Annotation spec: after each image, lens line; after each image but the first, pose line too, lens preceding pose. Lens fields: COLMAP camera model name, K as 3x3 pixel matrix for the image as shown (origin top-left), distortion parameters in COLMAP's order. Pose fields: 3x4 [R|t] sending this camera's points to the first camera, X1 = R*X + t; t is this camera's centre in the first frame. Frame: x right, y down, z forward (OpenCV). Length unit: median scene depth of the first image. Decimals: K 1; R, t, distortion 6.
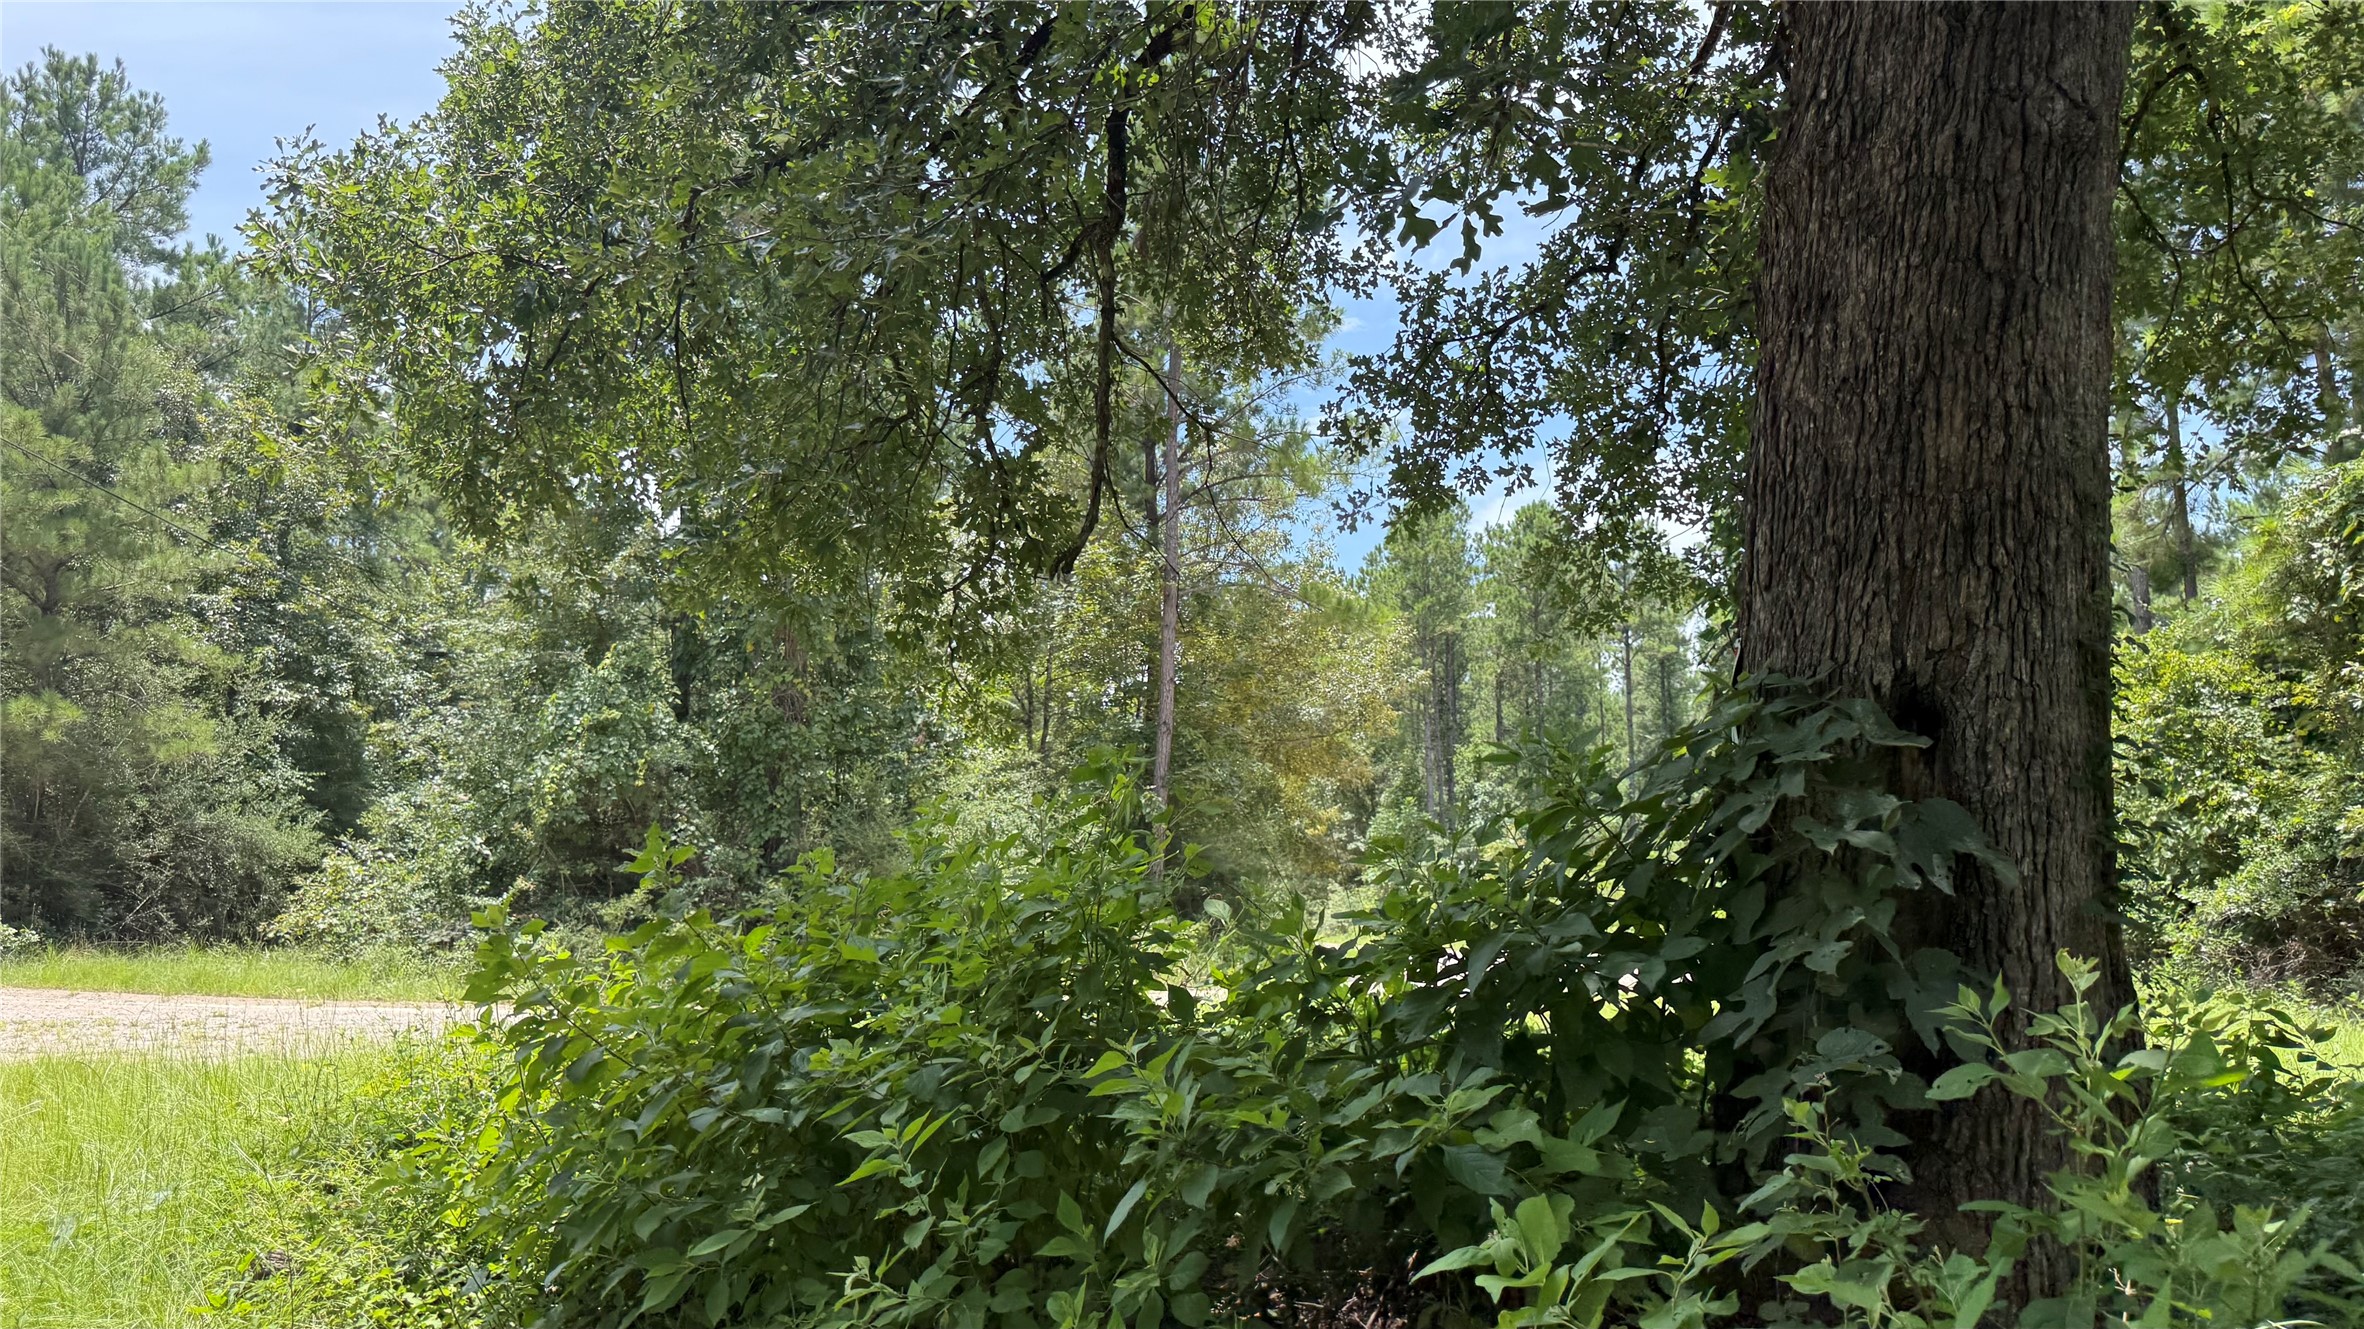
lens RADIAL K [[1673.4, 0, 1178.8], [0, 1673.4, 663.0], [0, 0, 1]] dist [0.001619, 0.000655]
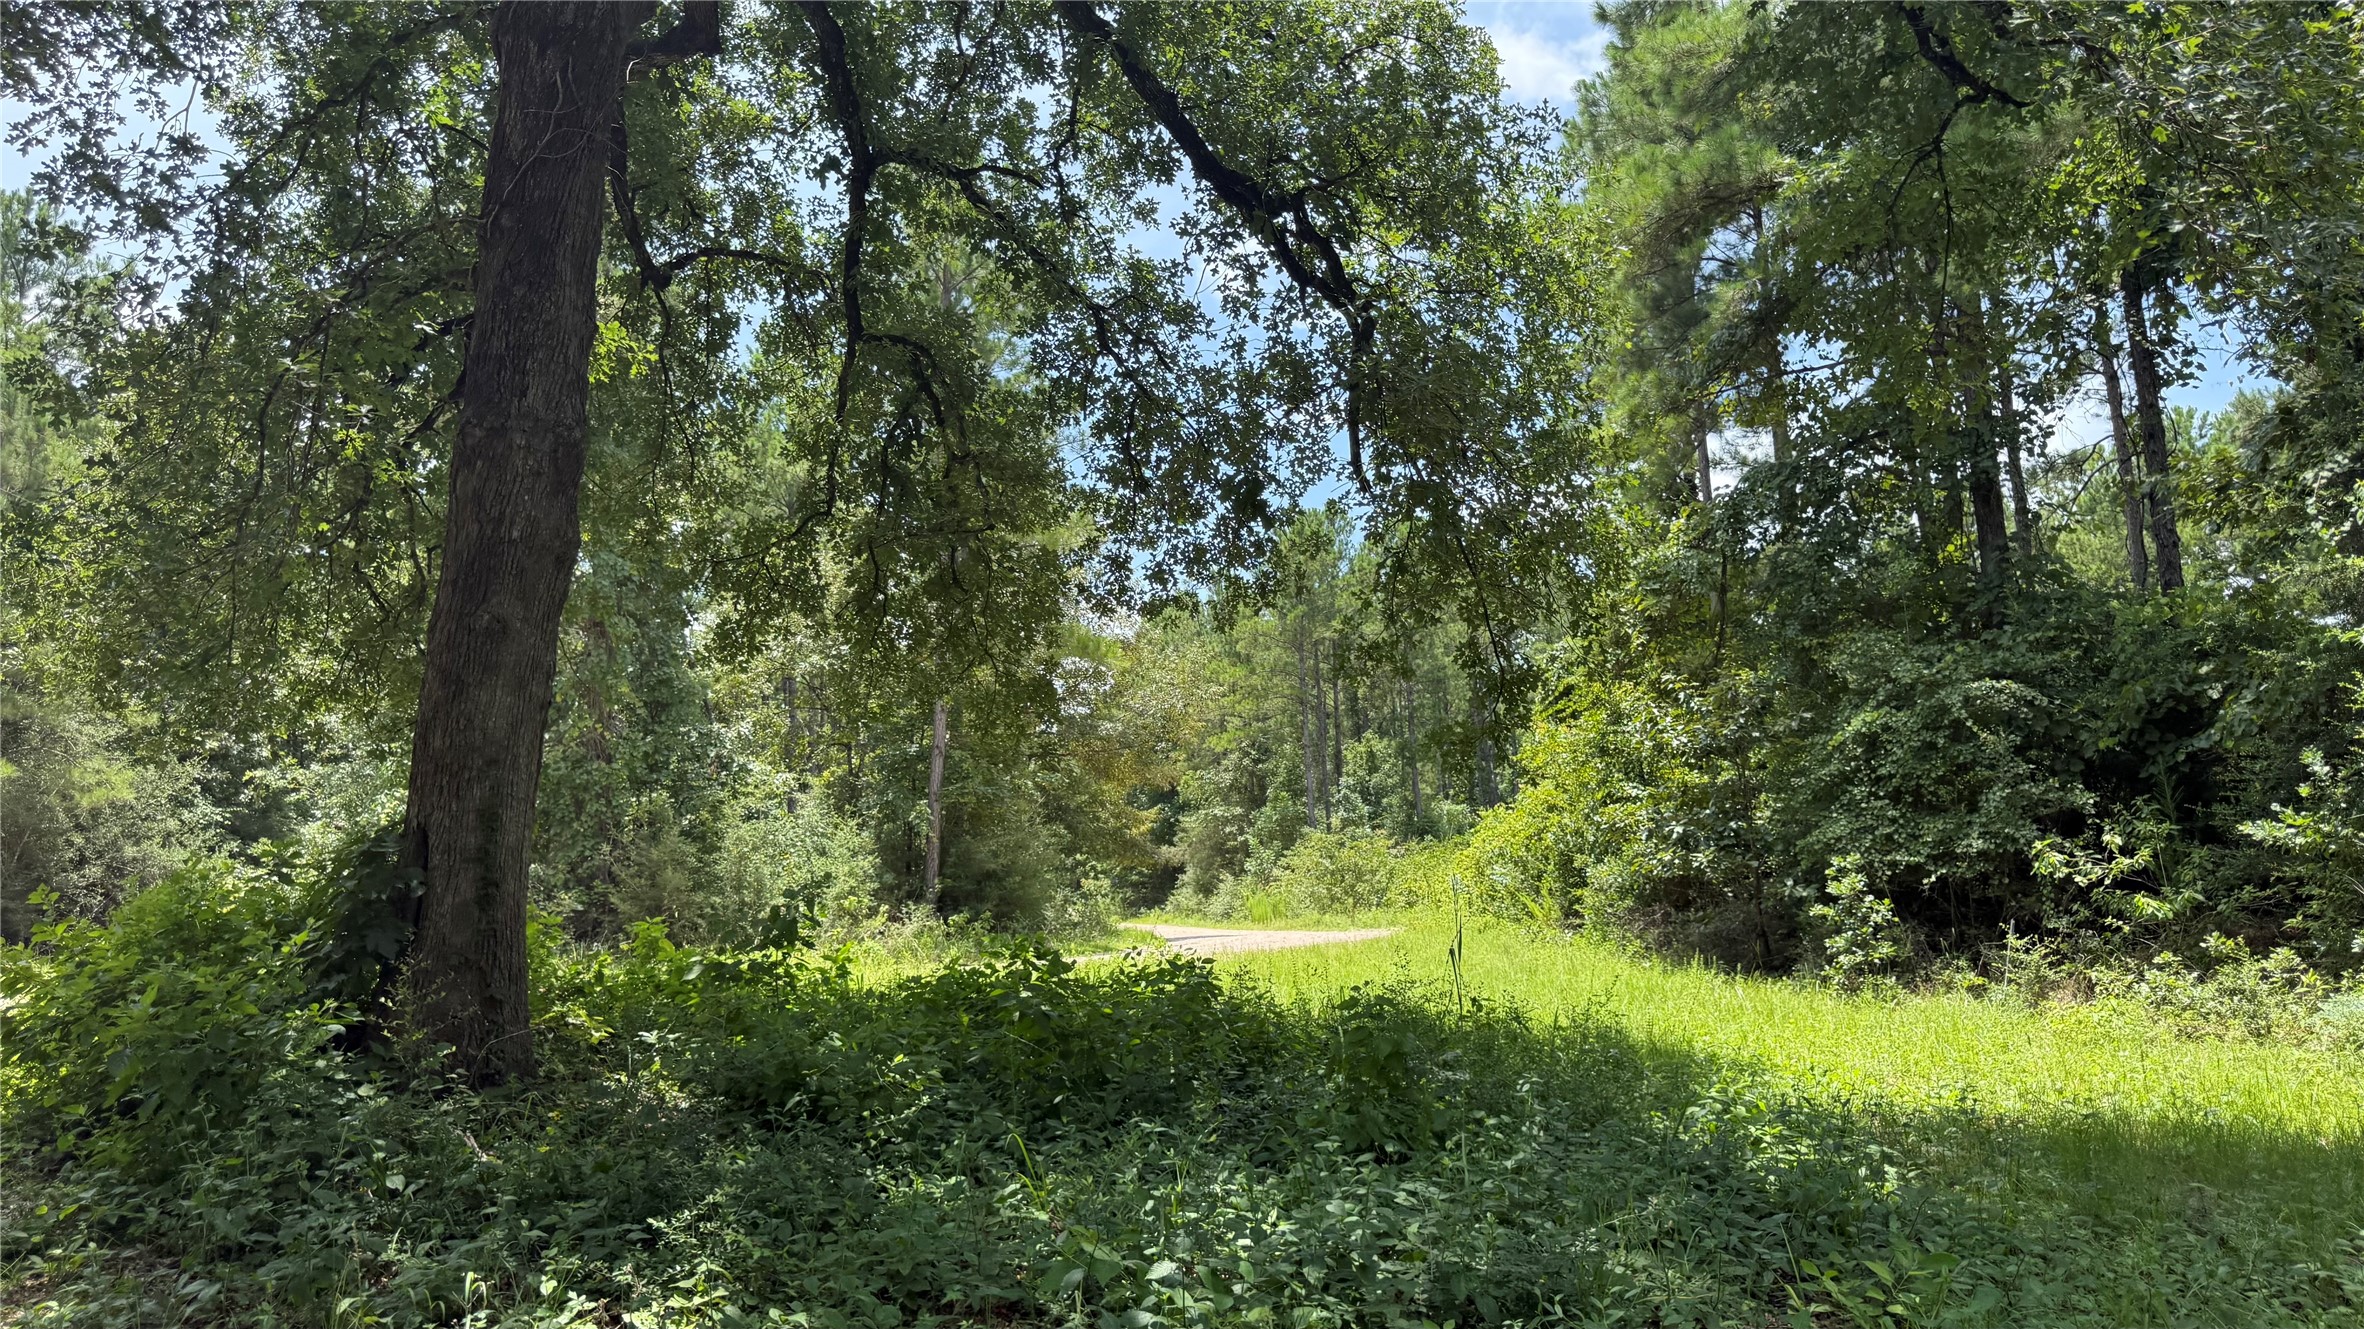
lens RADIAL K [[1673.4, 0, 1185.3], [0, 1673.4, 666.5], [0, 0, 1]] dist [0.001619, 0.000655]
pose [[0.999522, -0.030463, -0.005213, 0.175114], [0.030499, 0.999510, 0.007029, -0.023806], [0.004996, -0.007185, 0.999962, -0.183545]]
